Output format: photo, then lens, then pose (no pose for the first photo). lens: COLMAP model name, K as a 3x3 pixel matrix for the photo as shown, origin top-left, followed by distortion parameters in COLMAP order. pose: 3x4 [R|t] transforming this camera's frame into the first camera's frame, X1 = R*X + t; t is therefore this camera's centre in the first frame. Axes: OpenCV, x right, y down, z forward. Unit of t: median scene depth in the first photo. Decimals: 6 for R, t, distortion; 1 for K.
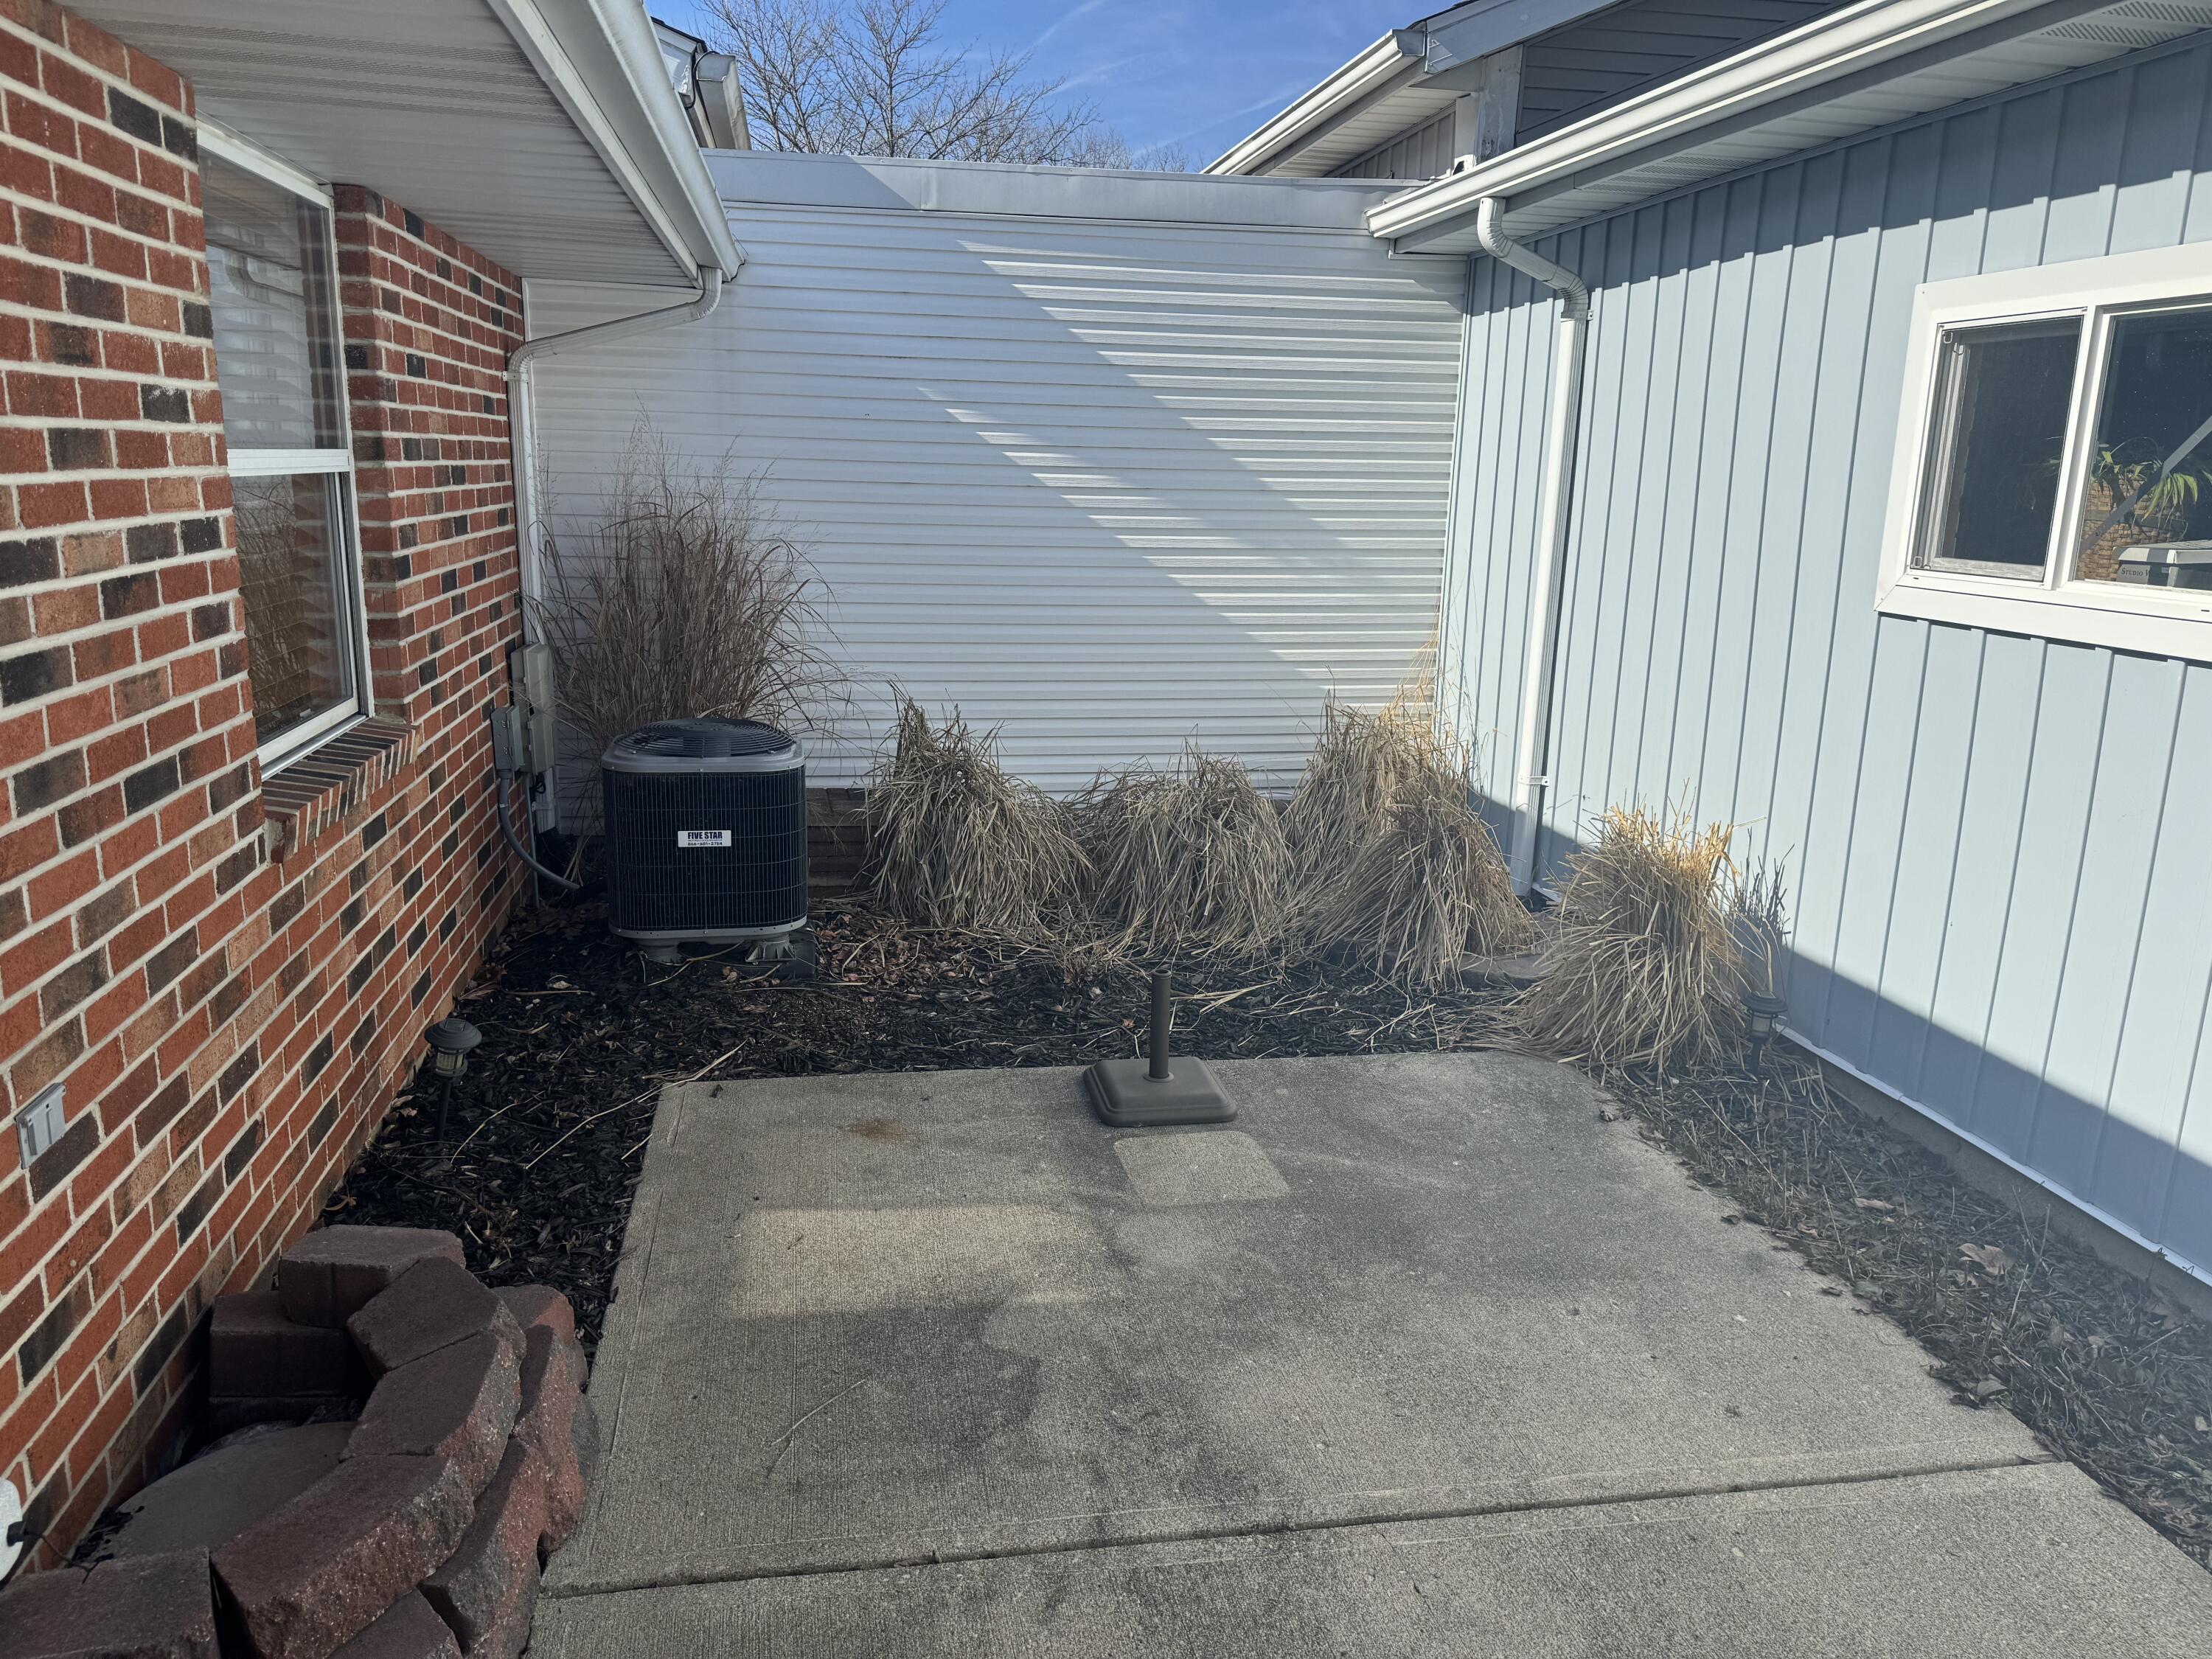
lens RADIAL K [[1551.7, 0, 1103.7], [0, 1551.7, 824.3], [0, 0, 1]] dist [0.076414, -0.085119]
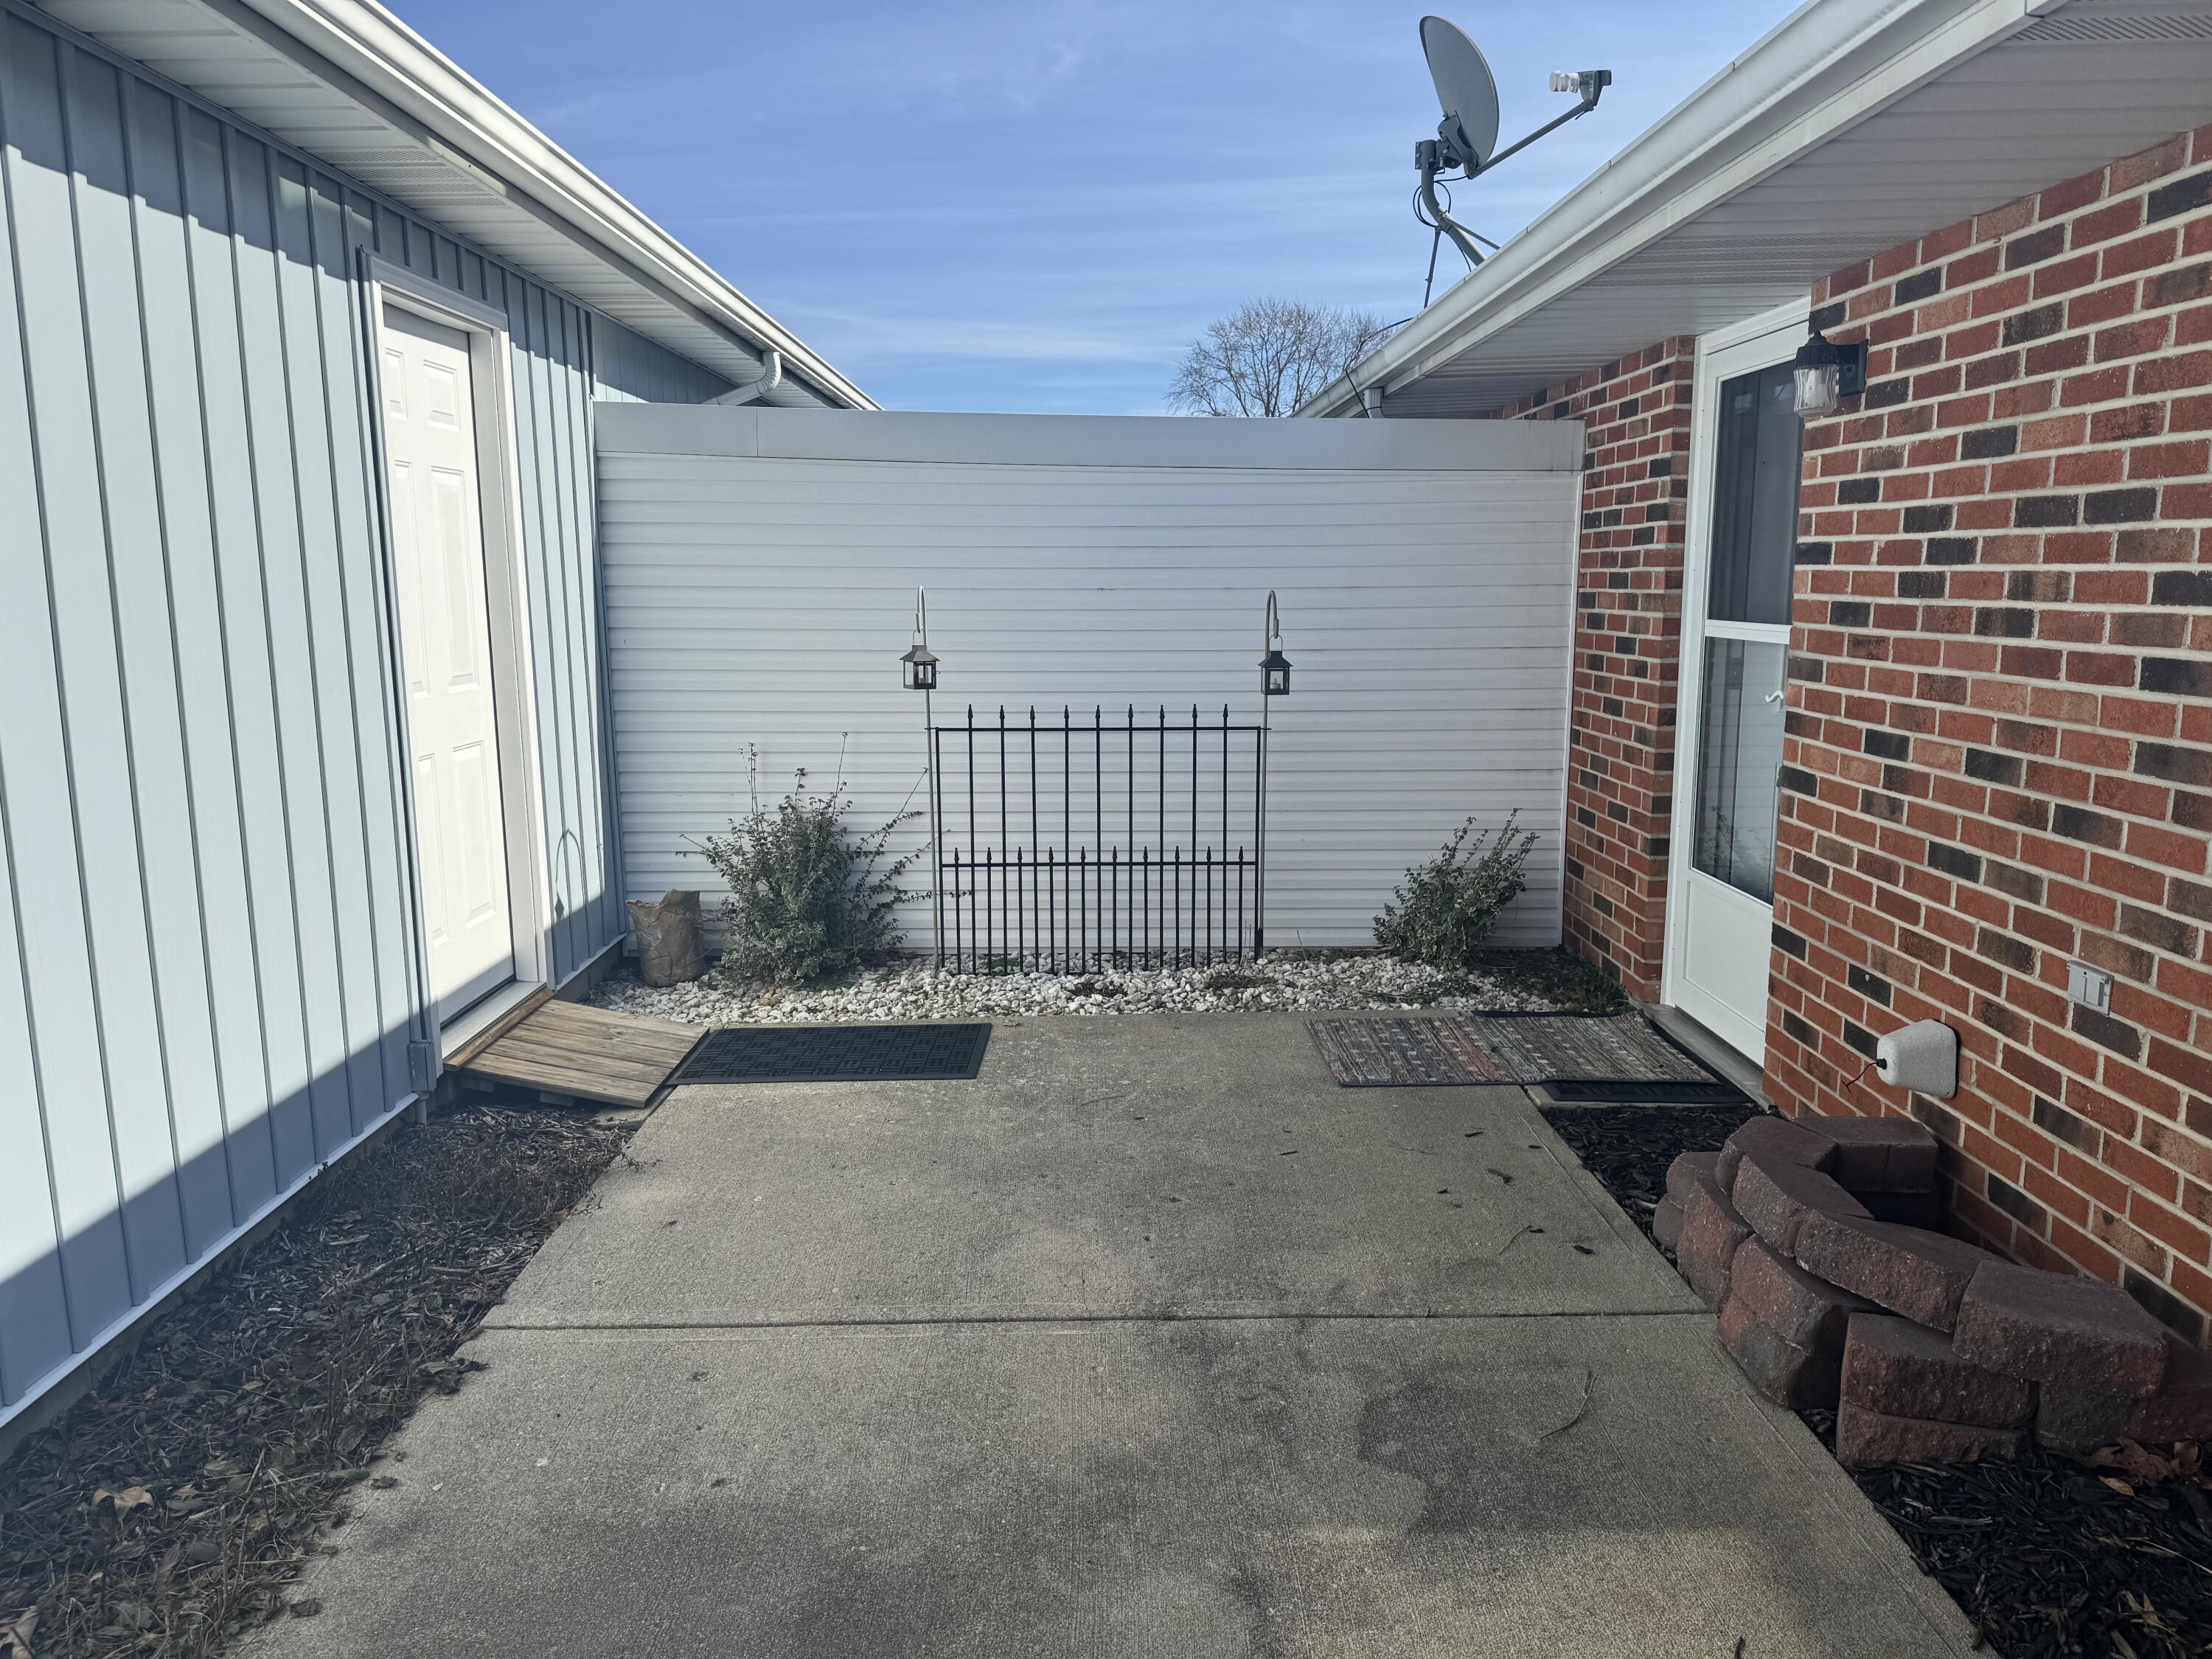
lens RADIAL K [[1551.7, 0, 1105.2], [0, 1551.7, 826.7], [0, 0, 1]] dist [0.076414, -0.085119]
pose [[-0.985302, -0.045055, 0.164771, -0.029809], [0.022152, 0.922742, 0.384781, -0.360337], [-0.169377, 0.382775, -0.908182, 1.719510]]
